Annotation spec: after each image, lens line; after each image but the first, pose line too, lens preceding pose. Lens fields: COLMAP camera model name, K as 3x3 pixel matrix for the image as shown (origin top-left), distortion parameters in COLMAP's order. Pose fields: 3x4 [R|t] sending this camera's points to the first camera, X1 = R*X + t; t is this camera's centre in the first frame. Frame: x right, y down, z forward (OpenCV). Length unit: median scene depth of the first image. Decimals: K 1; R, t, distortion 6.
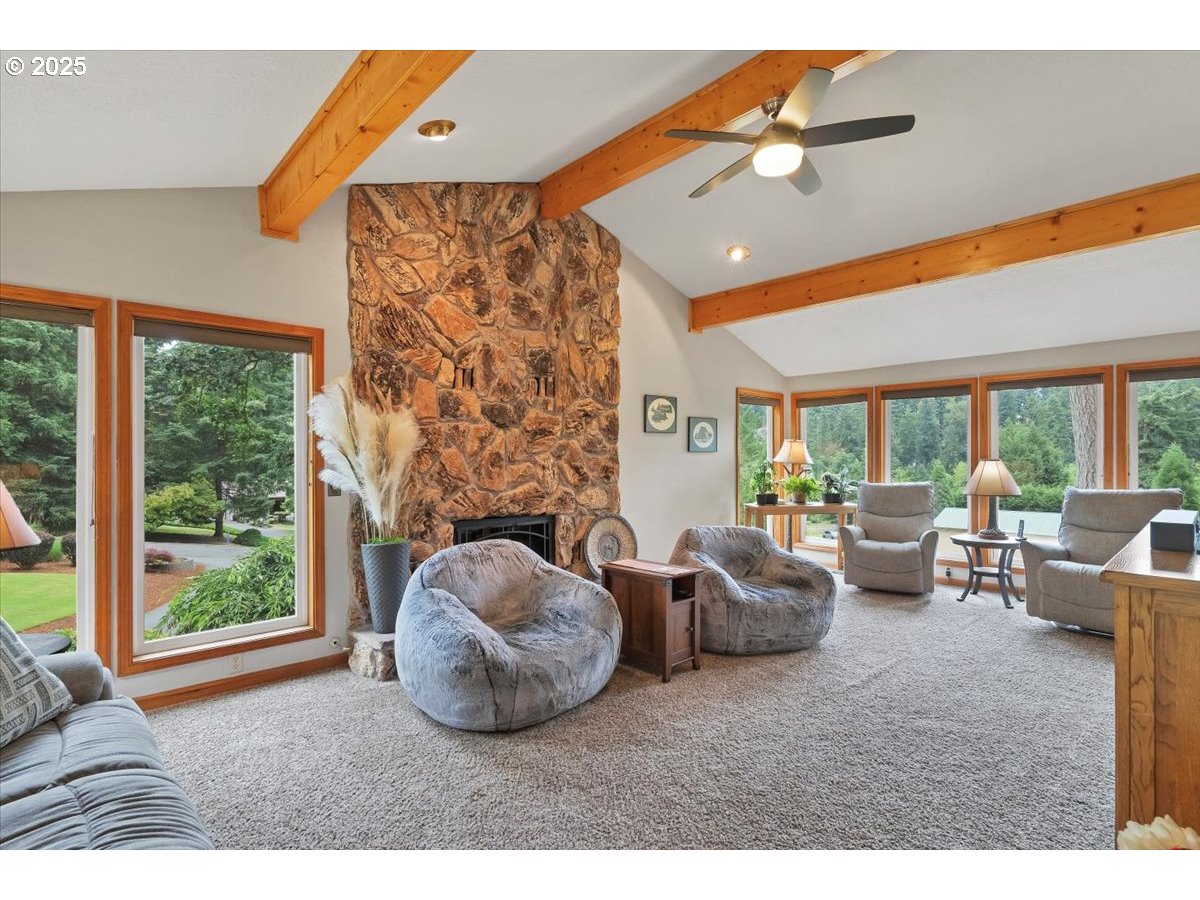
lens RADIAL K [[587.5, 0, 597.9], [0, 587.5, 455.0], [0, 0, 1]] dist [-0.000982, -0.000083]
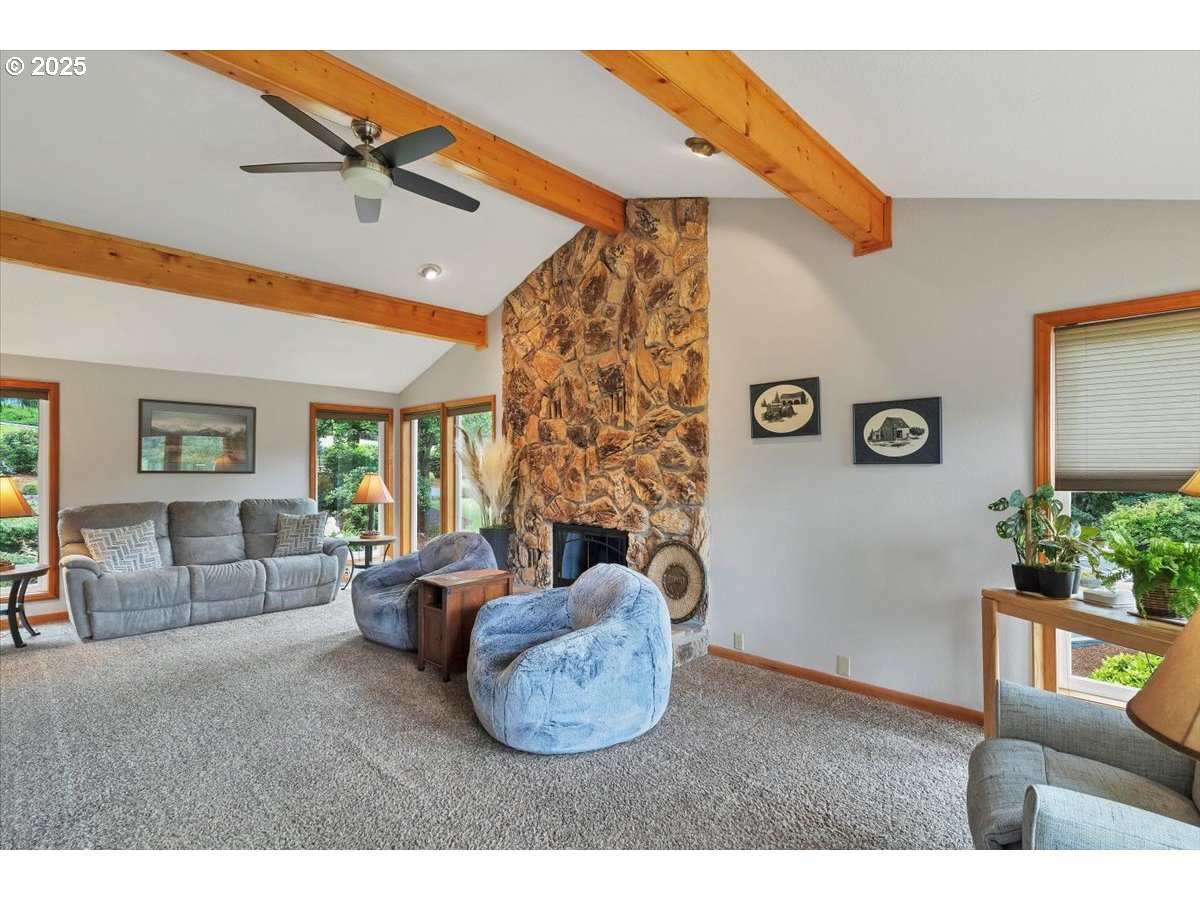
lens RADIAL K [[587.5, 0, 605.8], [0, 587.5, 461.8], [0, 0, 1]] dist [-0.000982, -0.000083]
pose [[0.058787, -0.009536, -0.998225, 0.912943], [0.007937, 0.999927, -0.009085, -0.006155], [0.998239, -0.007389, 0.058858, 0.922200]]
